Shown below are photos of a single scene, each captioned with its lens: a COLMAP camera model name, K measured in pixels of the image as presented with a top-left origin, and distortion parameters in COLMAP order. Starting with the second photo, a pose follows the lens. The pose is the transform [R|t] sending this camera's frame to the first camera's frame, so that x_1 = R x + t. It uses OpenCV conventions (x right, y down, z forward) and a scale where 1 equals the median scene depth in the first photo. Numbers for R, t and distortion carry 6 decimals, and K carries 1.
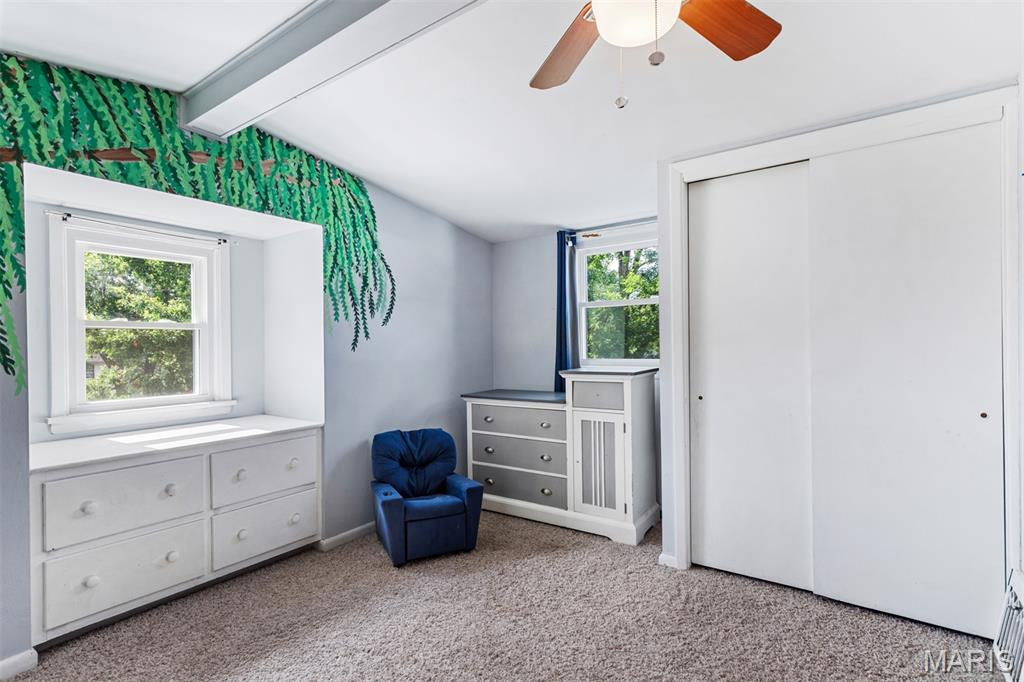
lens RADIAL K [[479.0, 0, 512.0], [0, 479.0, 341.0], [0, 0, 1]] dist [0.000802, -0.000150]
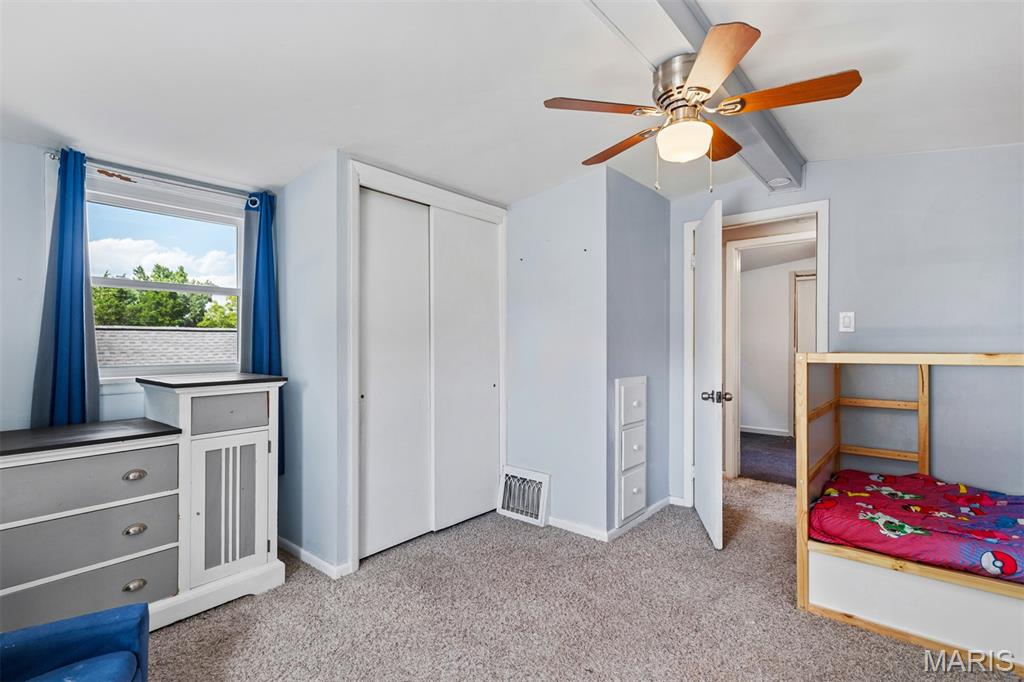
lens RADIAL K [[490.1, 0, 504.1], [0, 490.1, 348.2], [0, 0, 1]] dist [0.002221, 0.000020]
pose [[0.093970, 0.004687, 0.995564, -0.547348], [-0.004983, 0.999979, -0.004237, 0.014440], [-0.995563, -0.004563, 0.093991, 0.515908]]
